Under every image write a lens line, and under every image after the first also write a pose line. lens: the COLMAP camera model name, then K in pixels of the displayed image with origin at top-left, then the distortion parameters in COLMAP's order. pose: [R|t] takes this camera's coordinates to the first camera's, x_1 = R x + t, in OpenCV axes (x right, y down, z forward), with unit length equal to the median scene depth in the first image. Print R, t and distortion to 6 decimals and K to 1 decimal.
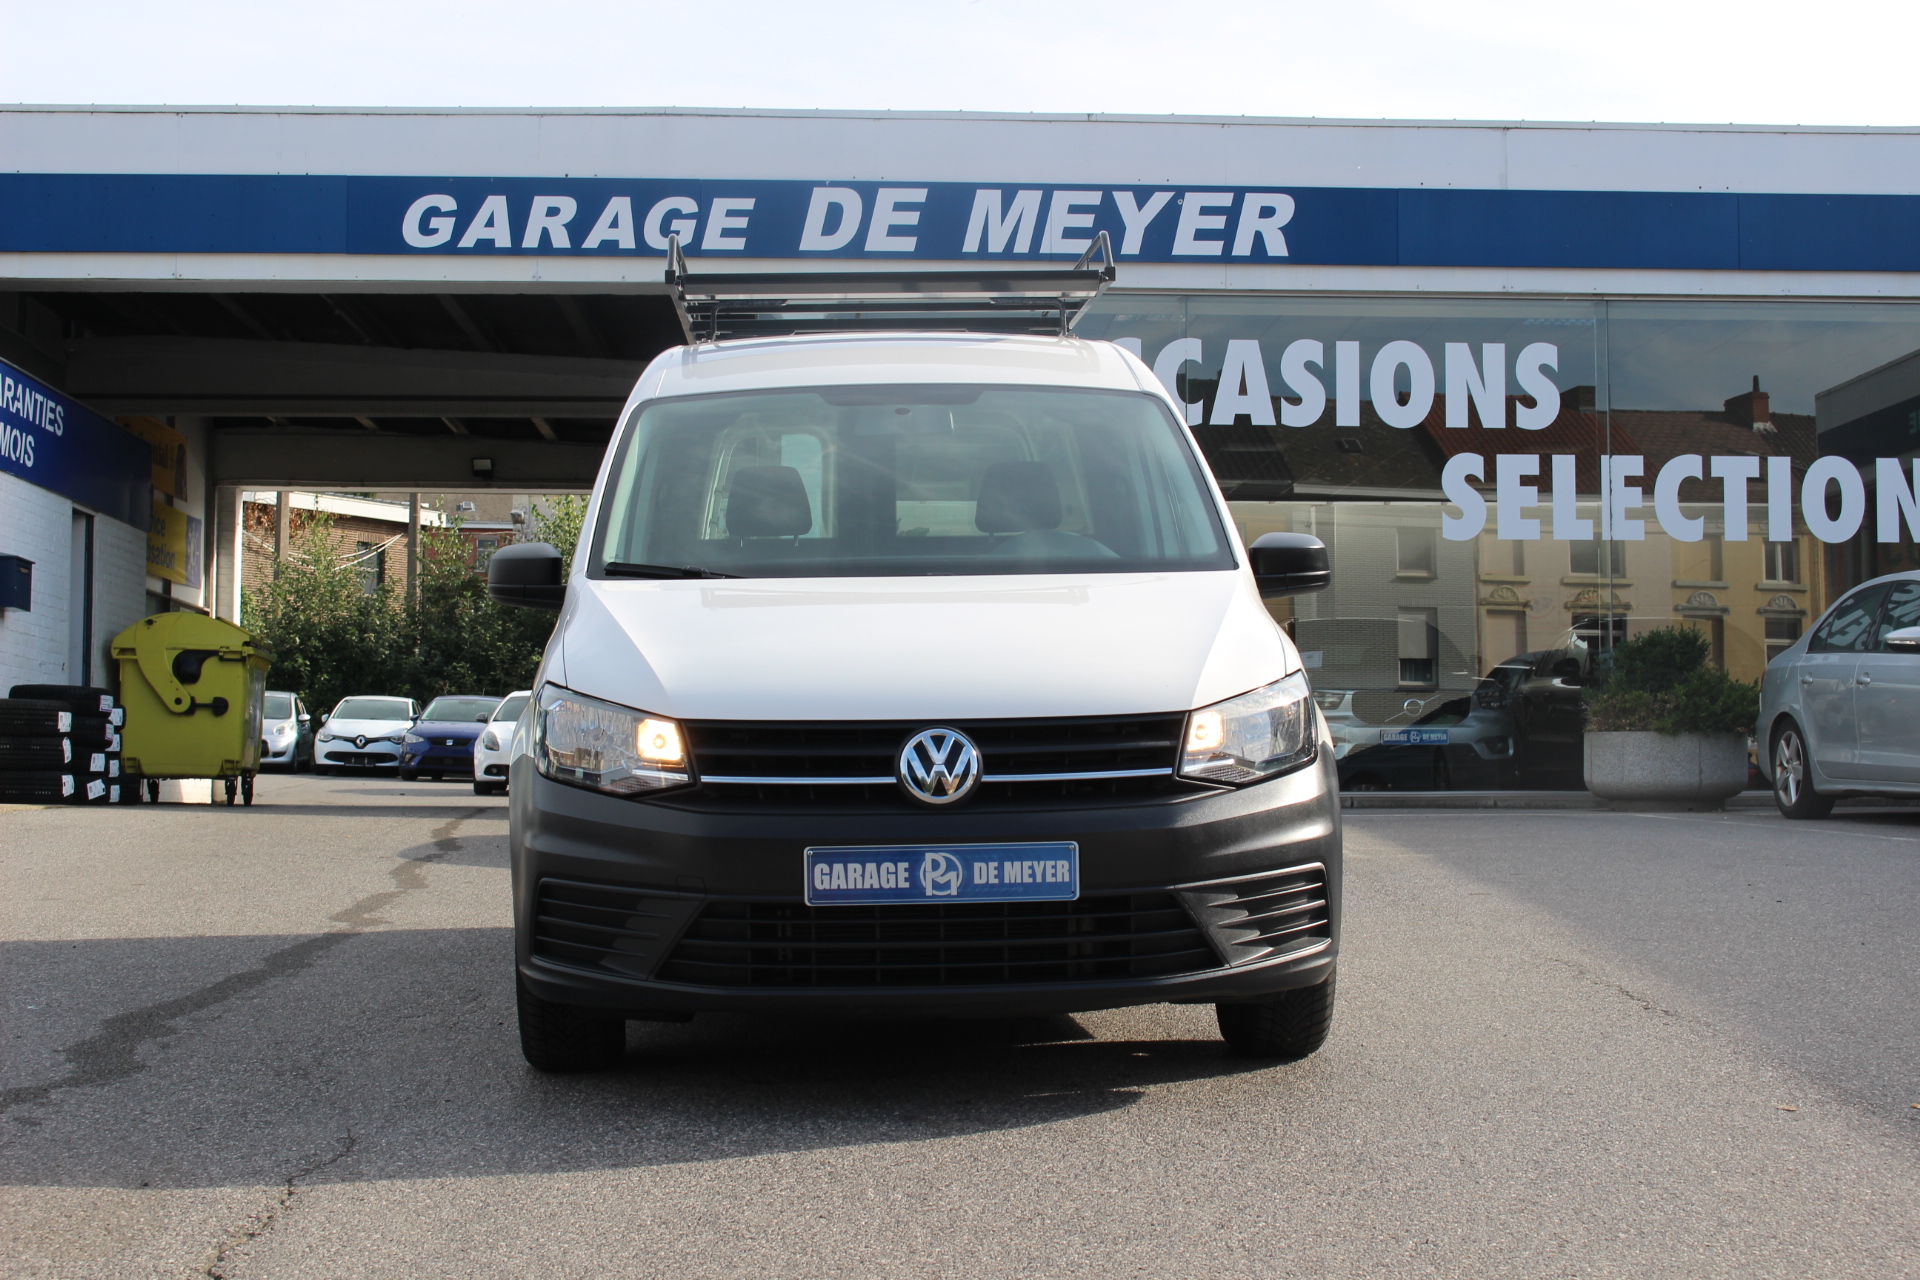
lens RADIAL K [[2831.9, 0, 960.0], [0, 2831.9, 640.0], [0, 0, 1]] dist [-0.066393, 0.087501]
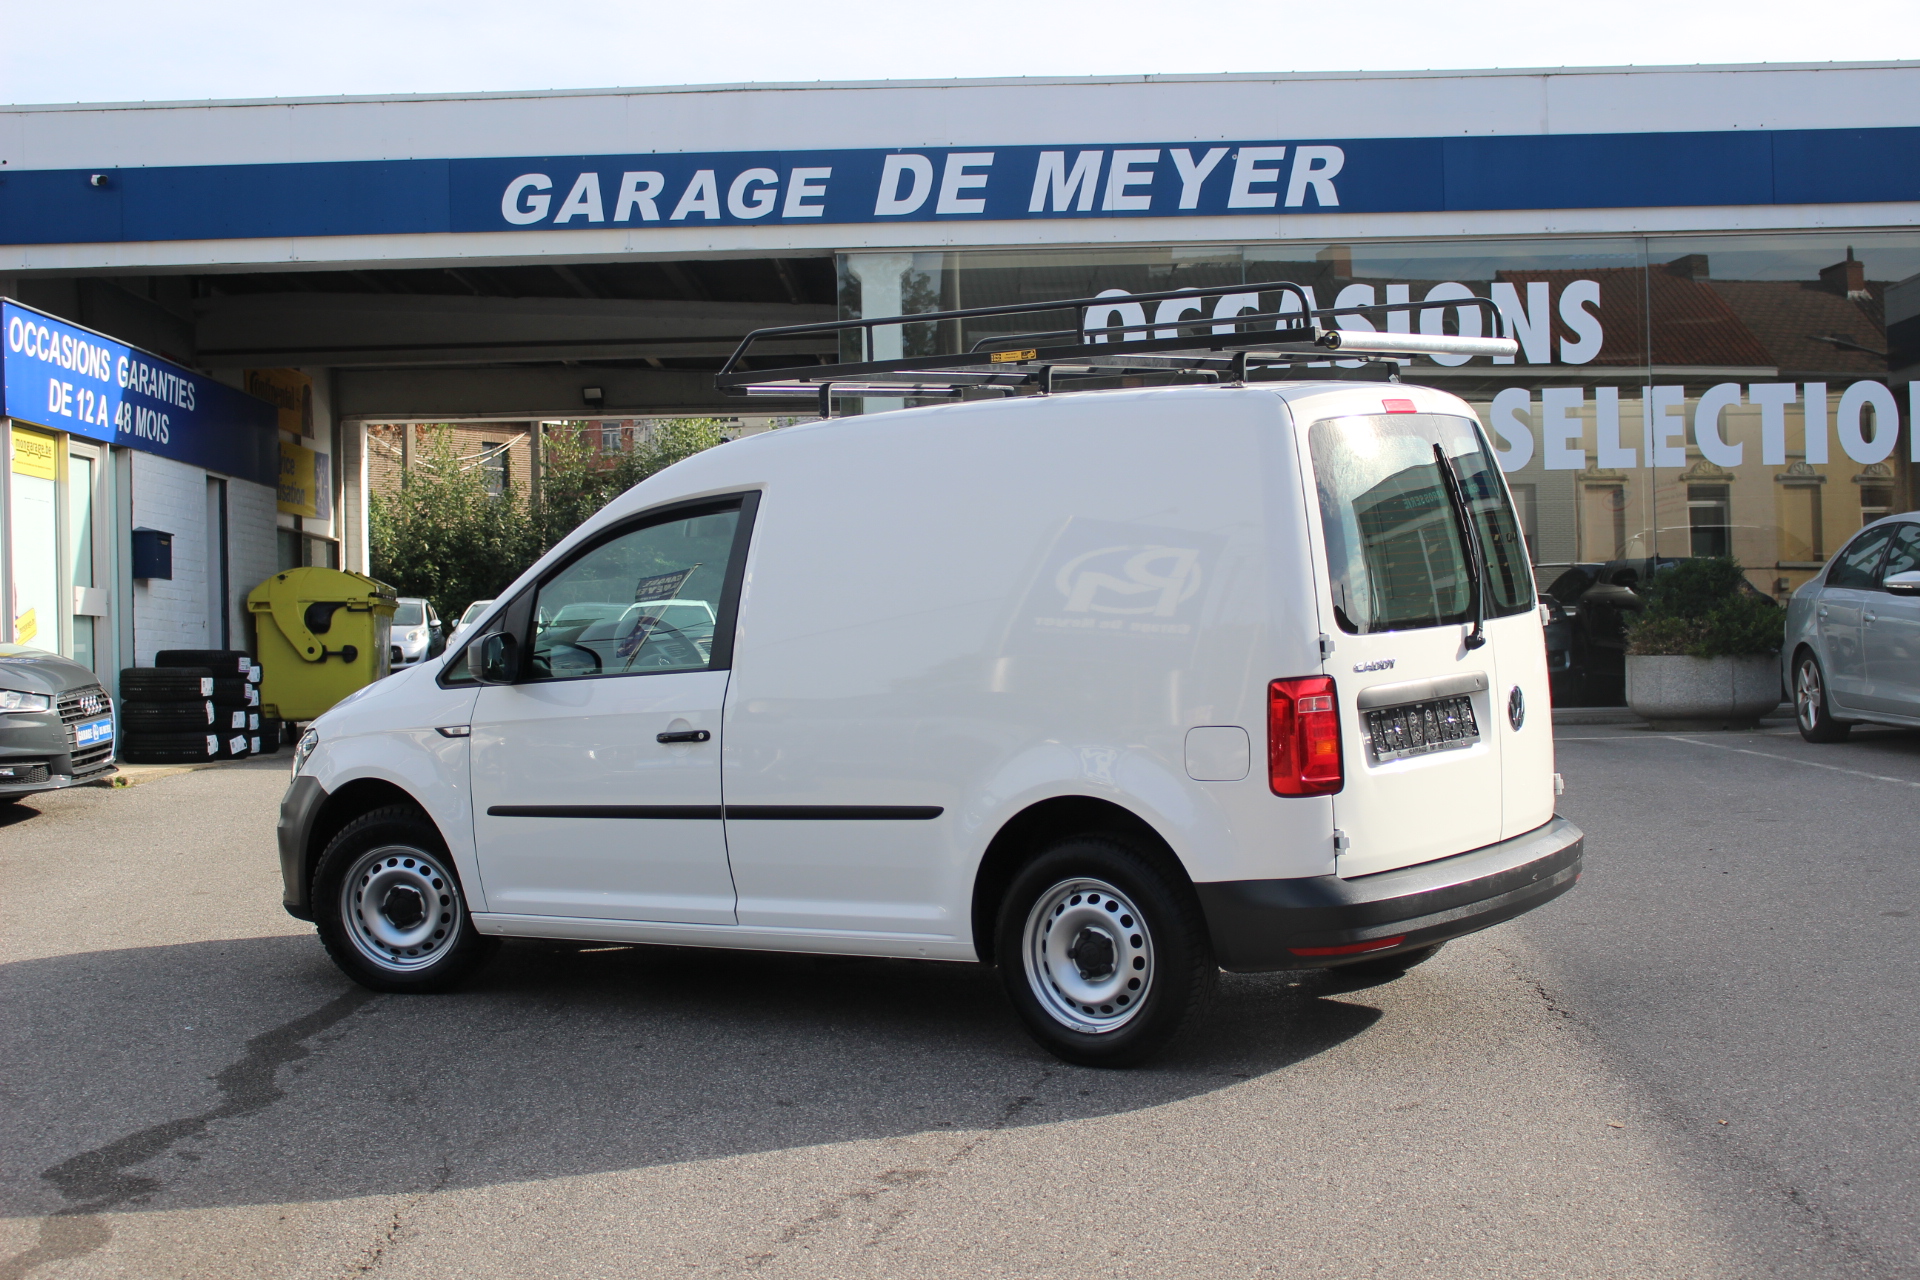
lens RADIAL K [[2831.9, 0, 960.0], [0, 2831.9, 640.0], [0, 0, 1]] dist [-0.066393, 0.087501]
pose [[0.998565, -0.024217, -0.047768, 0.021884], [0.026707, 0.998280, 0.052197, -0.033402], [0.046422, -0.053398, 0.997494, -0.063335]]
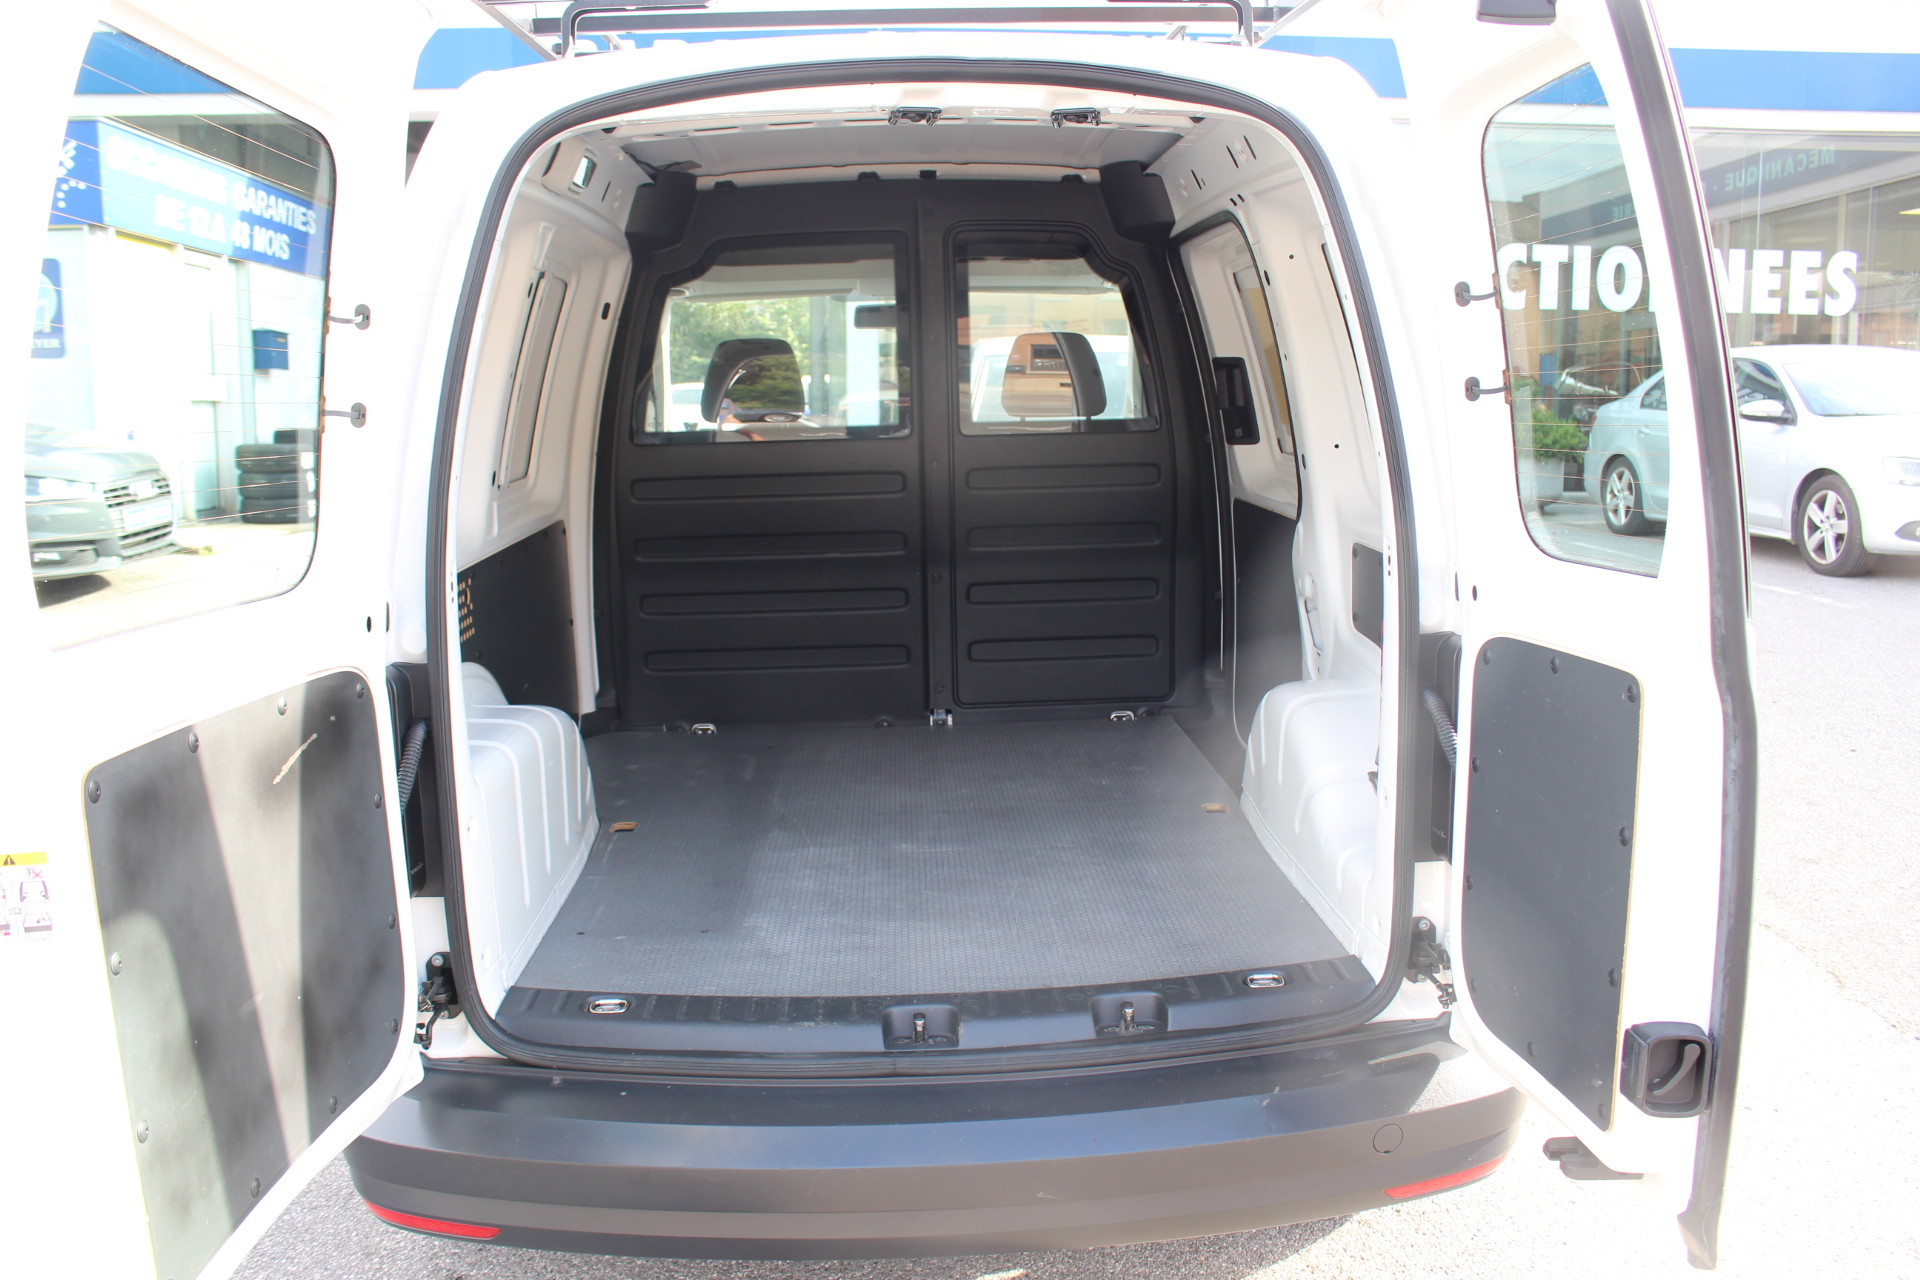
lens RADIAL K [[1556.1, 0, 960.0], [0, 1556.1, 640.0], [0, 0, 1]] dist [-0.070656, 0.001296]
pose [[0.999990, -0.002414, 0.003815, -0.013959], [0.001602, 0.979793, 0.200007, -0.027848], [-0.004221, -0.199999, 0.979787, 0.244247]]
